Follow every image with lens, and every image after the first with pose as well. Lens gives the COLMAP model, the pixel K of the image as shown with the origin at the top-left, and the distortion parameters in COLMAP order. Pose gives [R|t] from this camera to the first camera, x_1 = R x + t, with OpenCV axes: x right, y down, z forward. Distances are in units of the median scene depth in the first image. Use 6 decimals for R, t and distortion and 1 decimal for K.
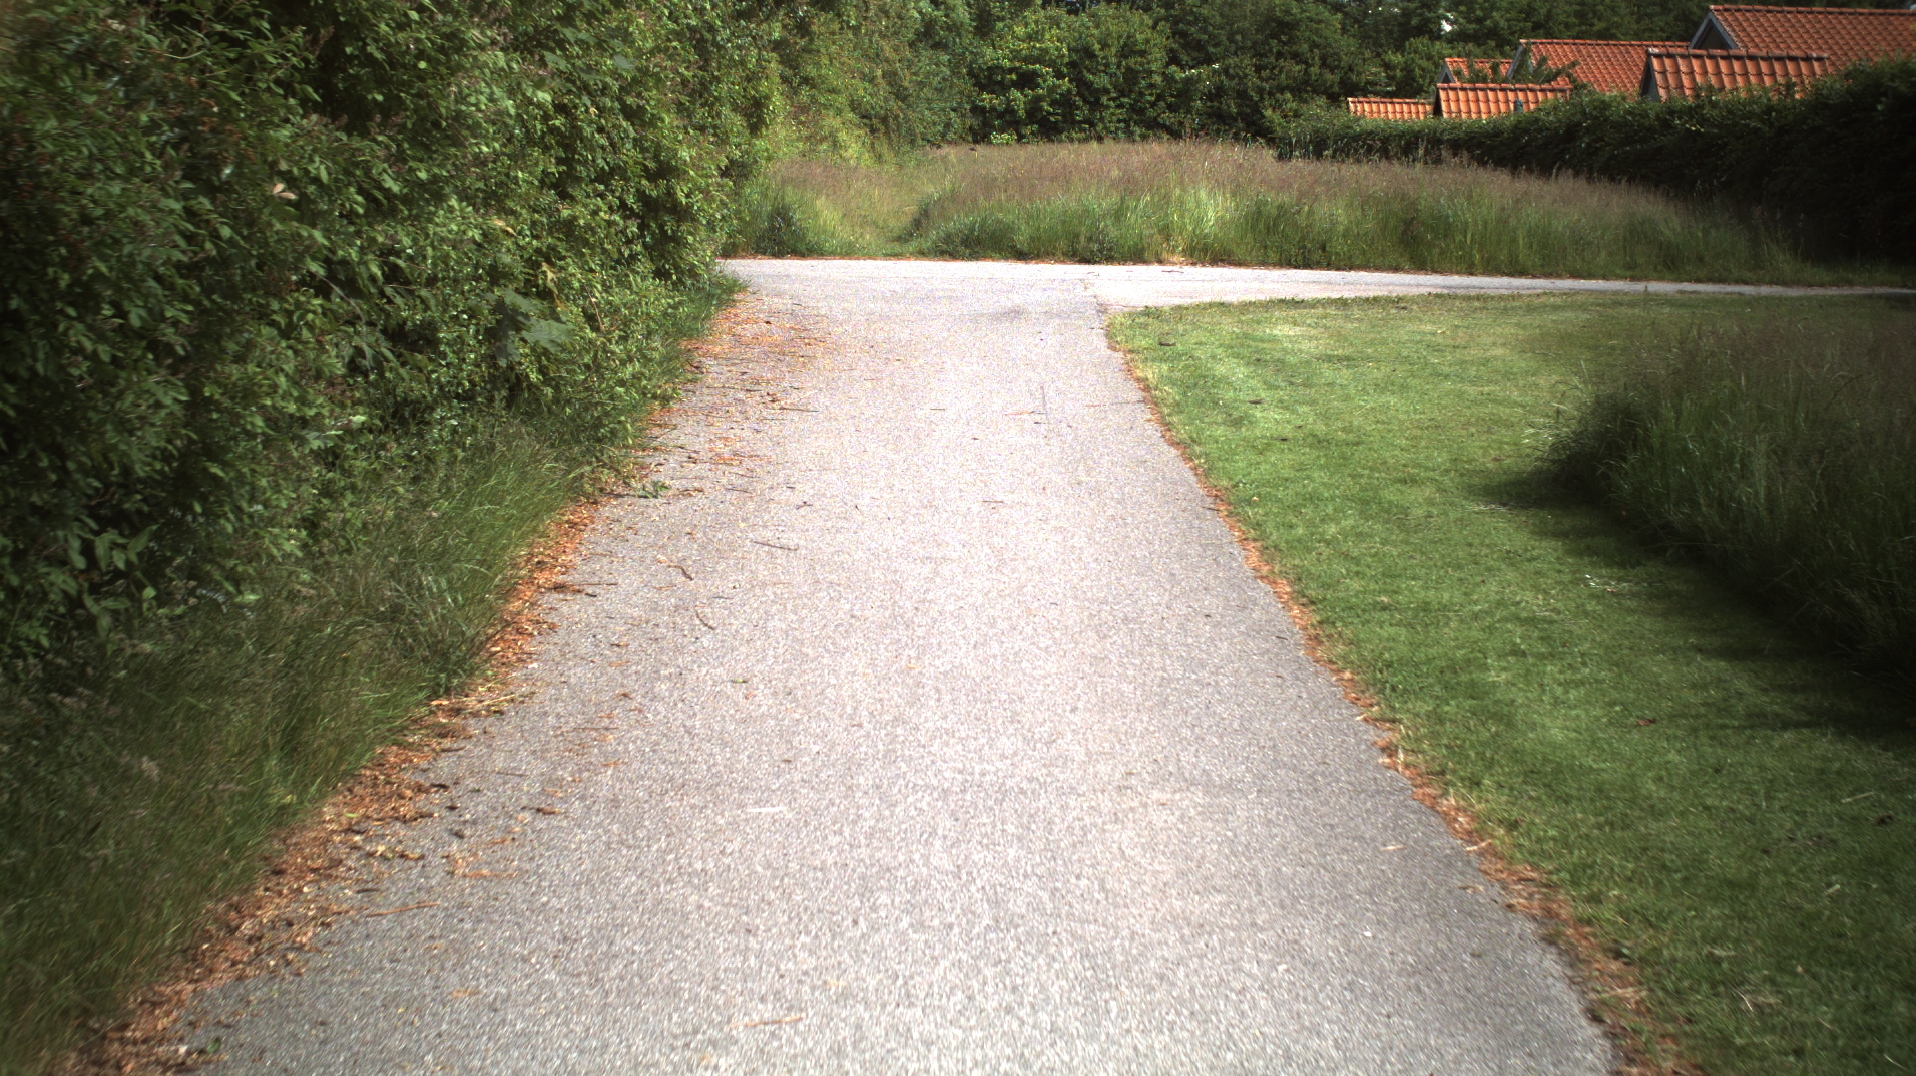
lens RADIAL K [[3395.0, 0, 958.0], [0, 3395.0, 538.0], [0, 0, 1]] dist [-0.297506, 0.244067]
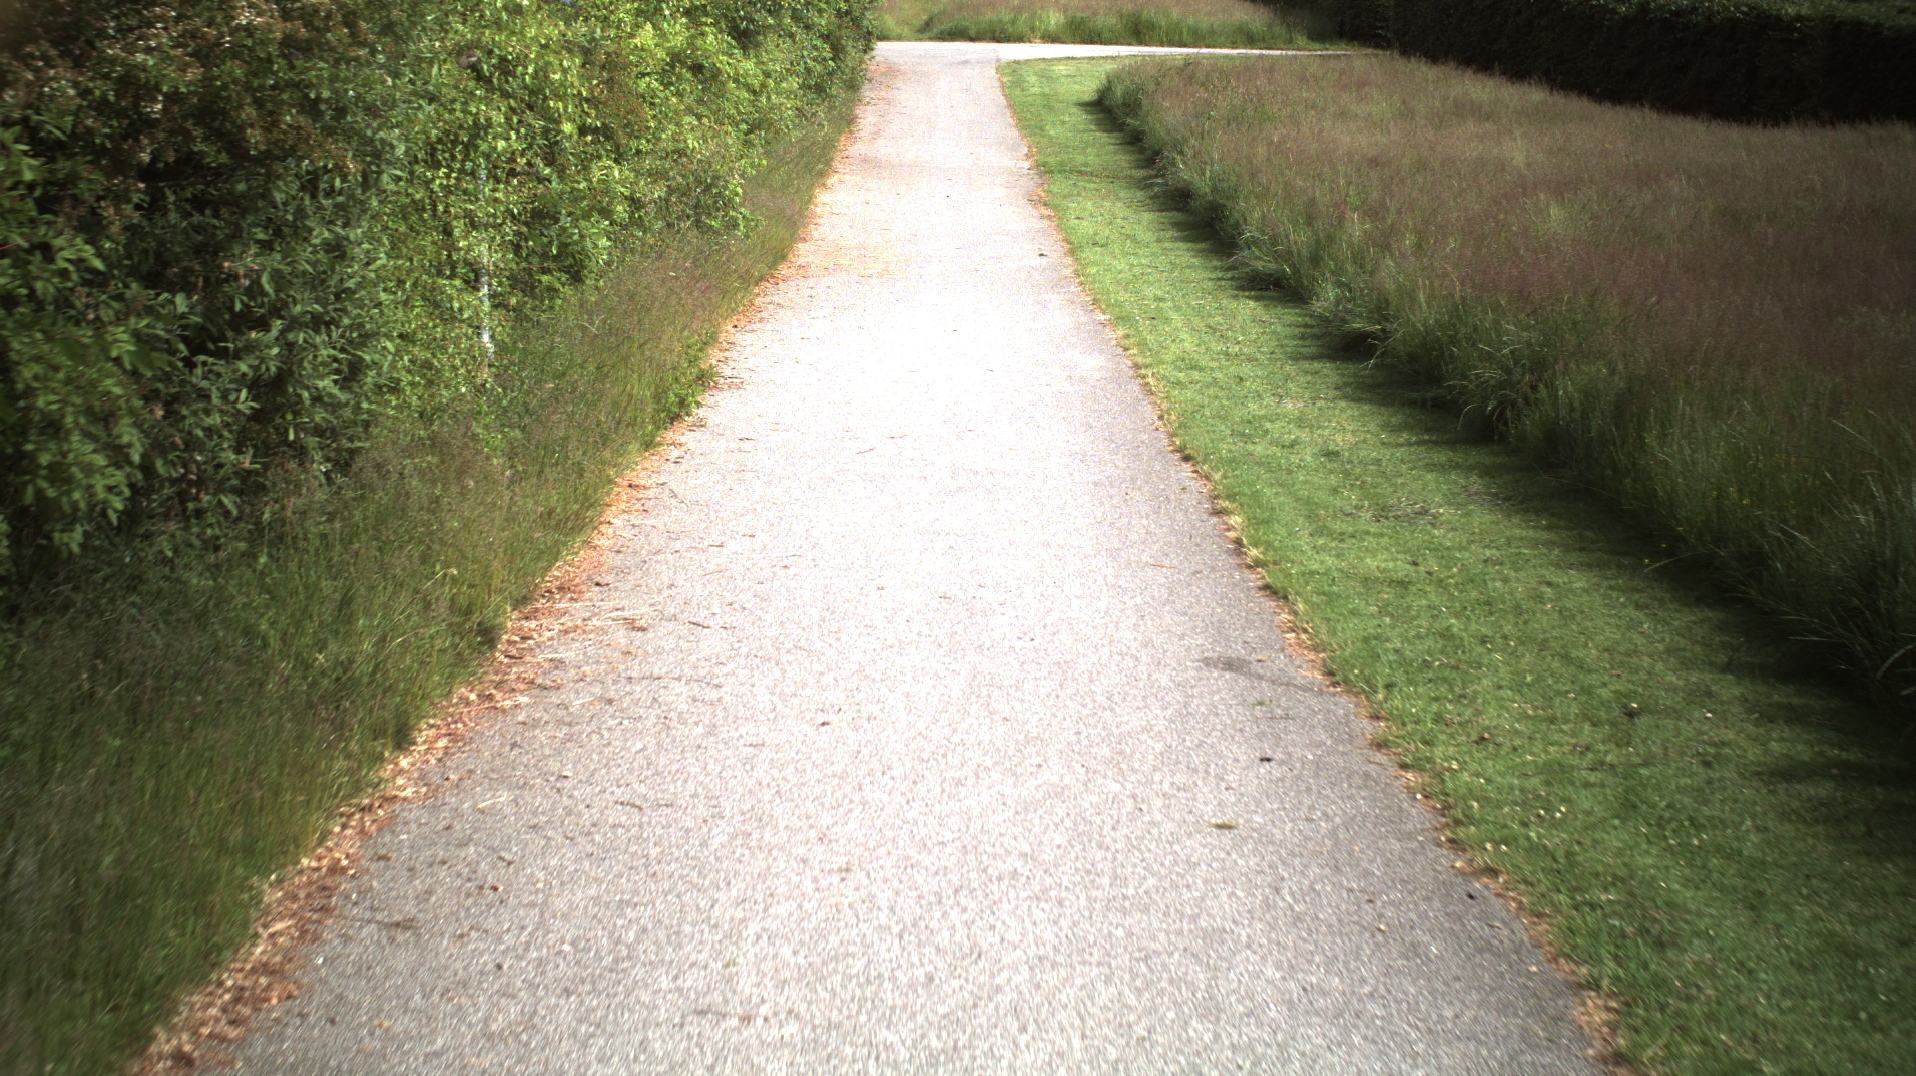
lens RADIAL K [[3395.0, 0, 958.0], [0, 3395.0, 538.0], [0, 0, 1]] dist [-0.297506, 0.244067]
pose [[0.999995, -0.003161, 0.000715, 0.004246], [0.003104, 0.997621, 0.068865, 0.075195], [-0.000931, -0.068863, 0.997626, -1.014144]]
